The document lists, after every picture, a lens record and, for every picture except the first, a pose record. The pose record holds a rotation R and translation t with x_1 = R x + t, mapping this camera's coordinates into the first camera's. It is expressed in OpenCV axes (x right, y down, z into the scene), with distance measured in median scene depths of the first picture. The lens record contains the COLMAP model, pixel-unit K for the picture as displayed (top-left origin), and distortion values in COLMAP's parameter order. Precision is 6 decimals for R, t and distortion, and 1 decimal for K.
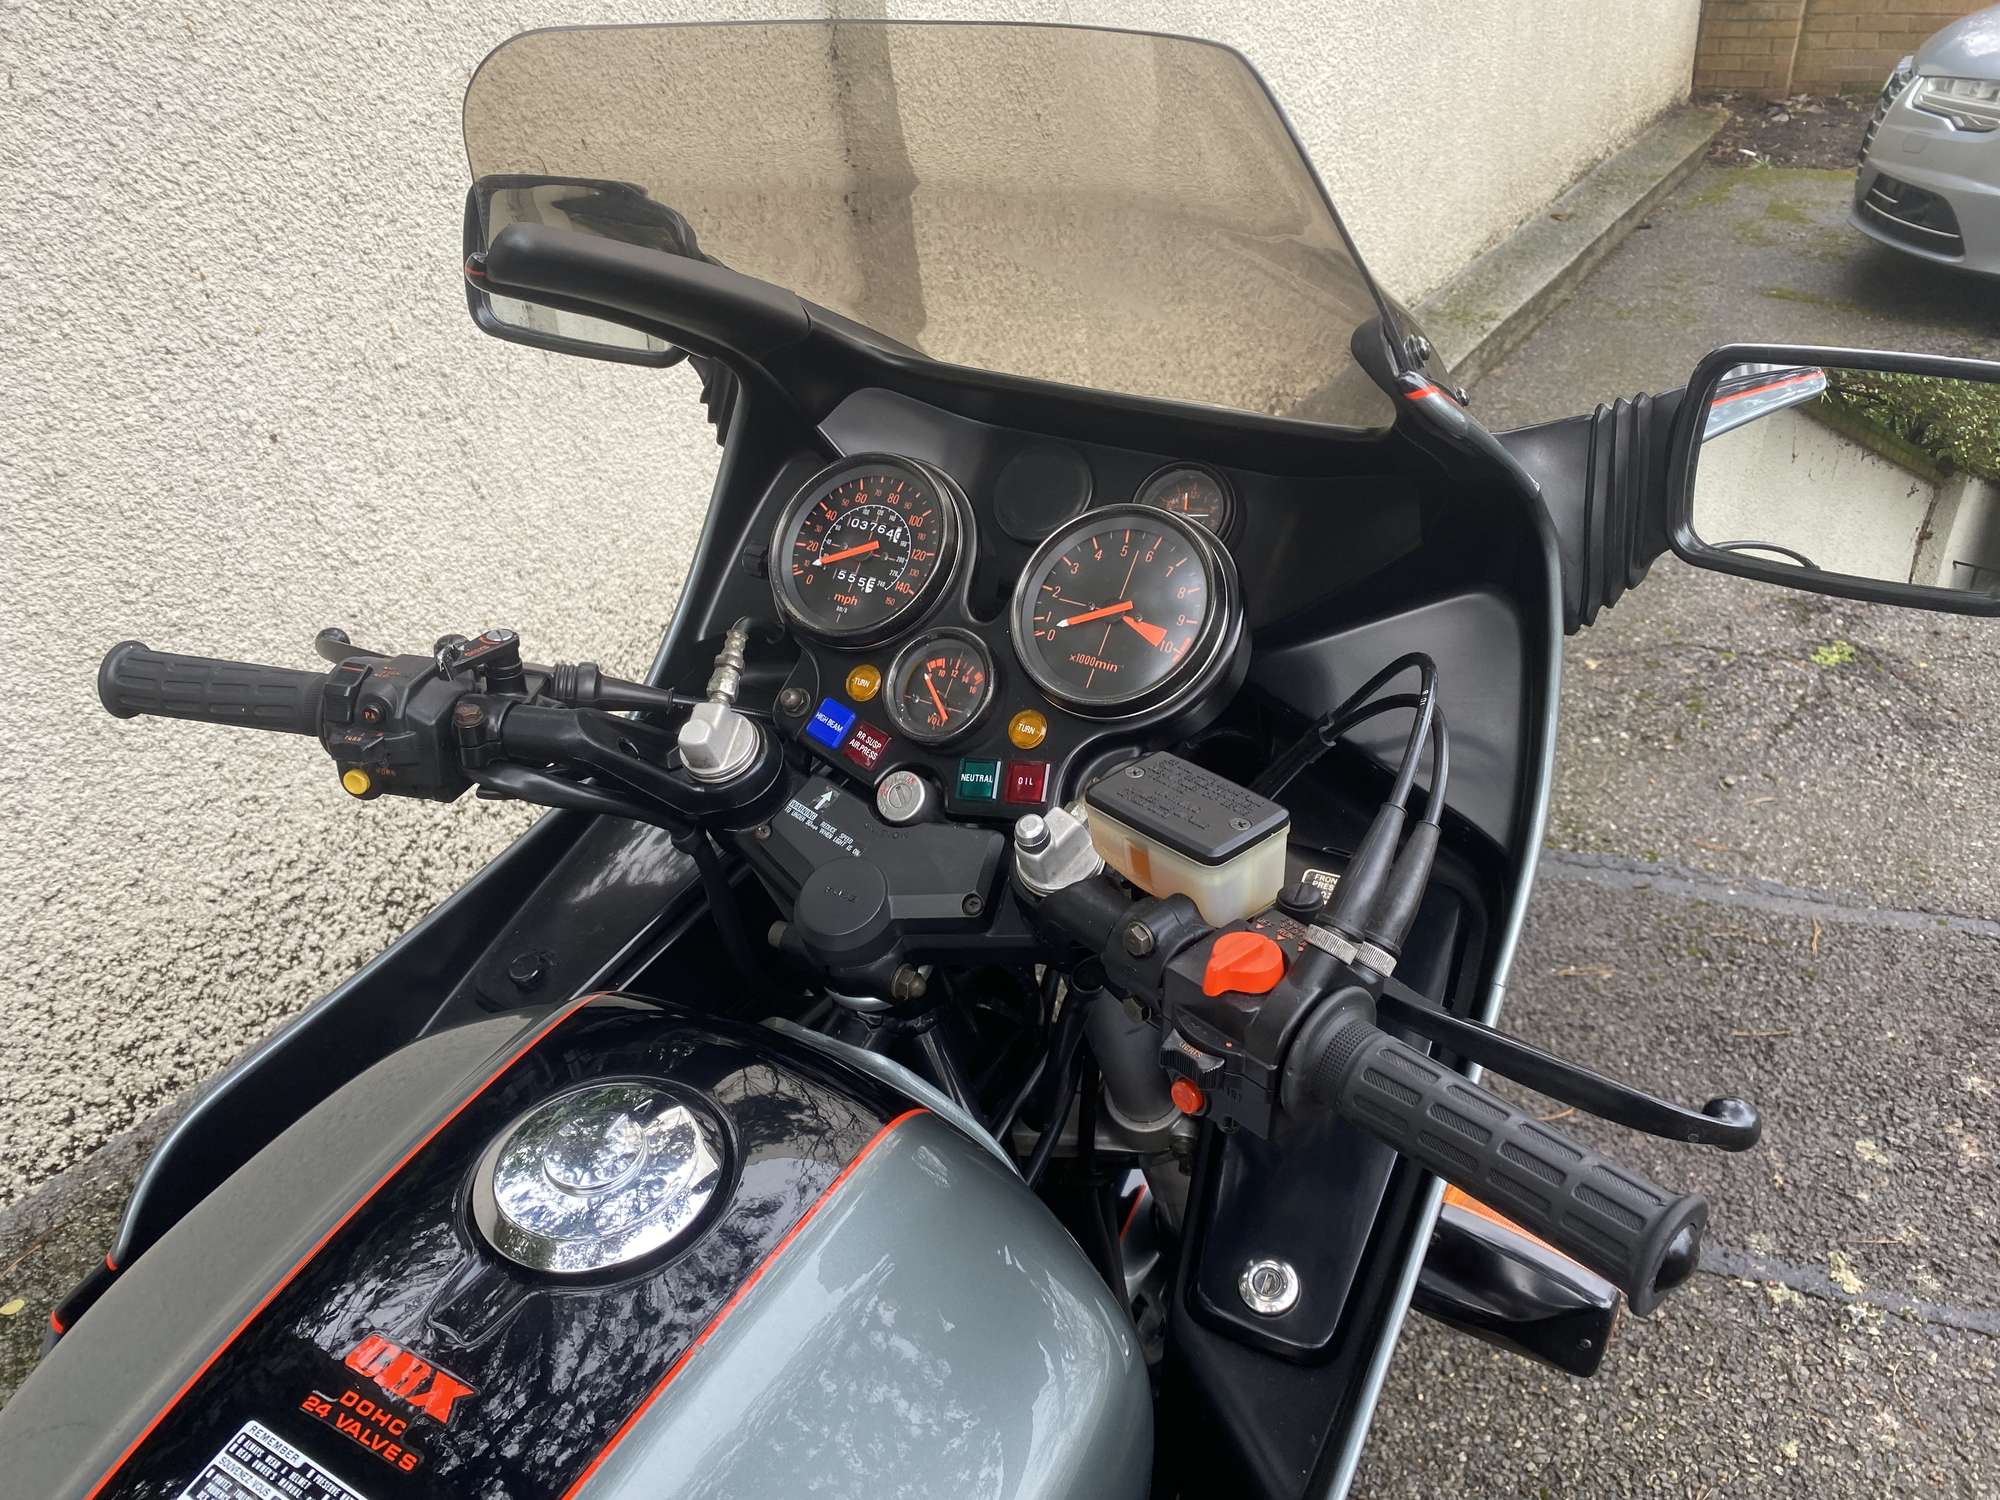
lens RADIAL K [[1550.9, 0, 999.9], [0, 1550.9, 736.3], [0, 0, 1]] dist [0.007131, -0.005733]
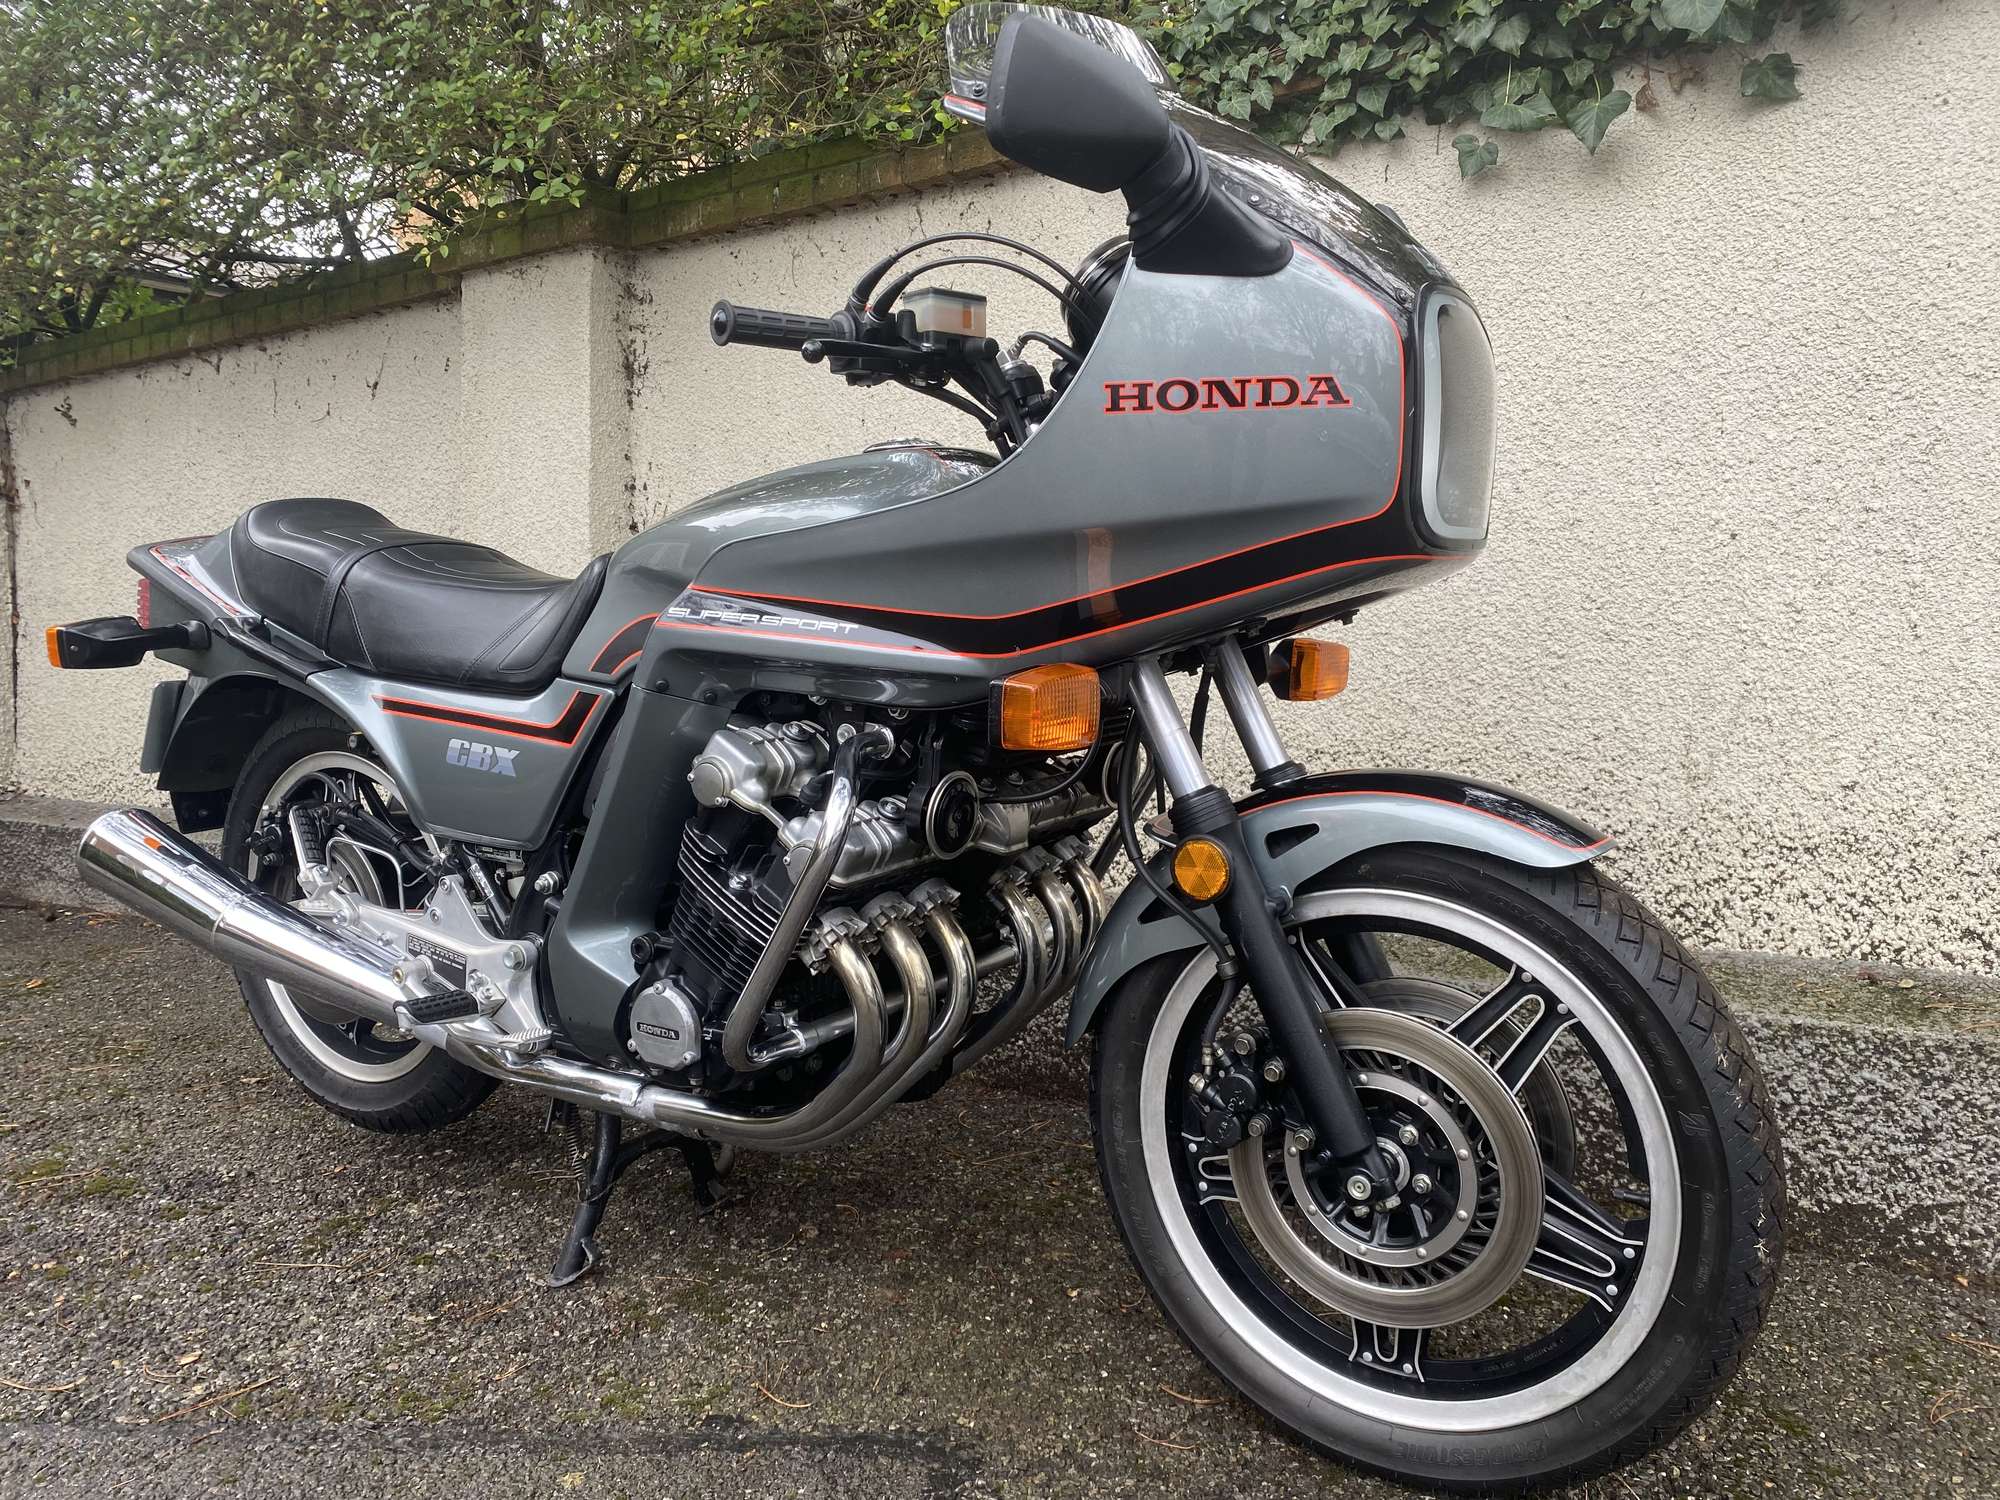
lens RADIAL K [[1550.9, 0, 1012.6], [0, 1550.9, 744.2], [0, 0, 1]] dist [0.007131, -0.005733]
pose [[-0.042297, 0.118943, -0.992000, 0.948710], [-0.484017, 0.866158, 0.124492, 0.106457], [0.874036, 0.485410, 0.020935, 0.499309]]
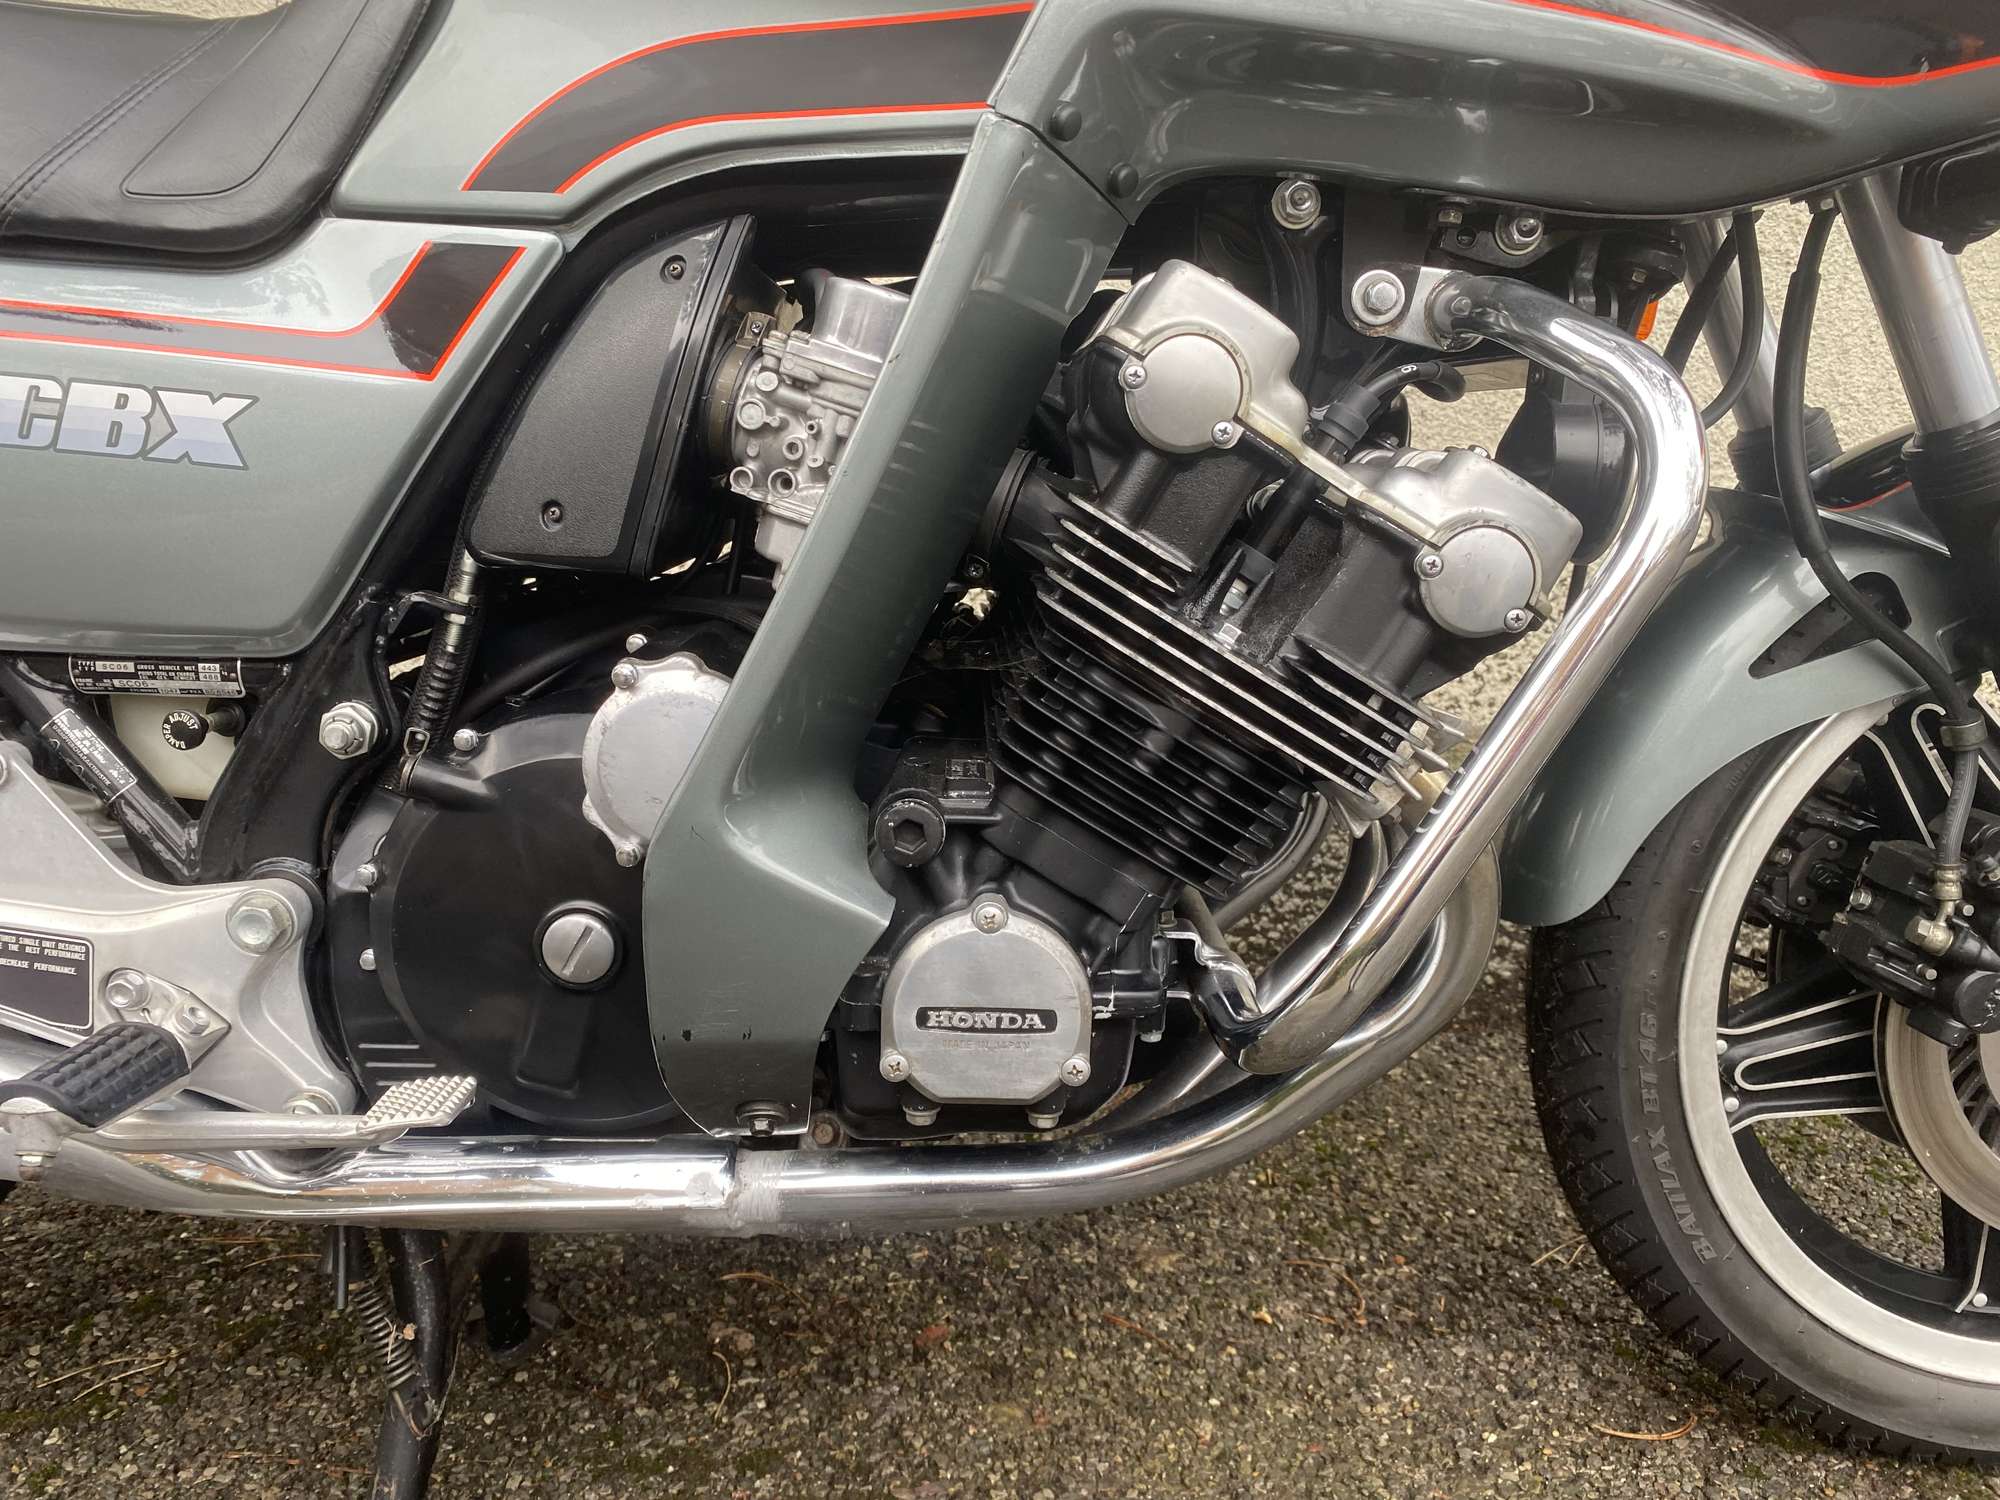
lens RADIAL K [[1550.9, 0, 980.3], [0, 1550.9, 755.6], [0, 0, 1]] dist [0.007131, -0.005733]
pose [[0.510076, 0.182026, -0.840648, 0.347998], [-0.433697, 0.898443, -0.068612, 0.451283], [0.742785, 0.399584, 0.537218, 0.174145]]
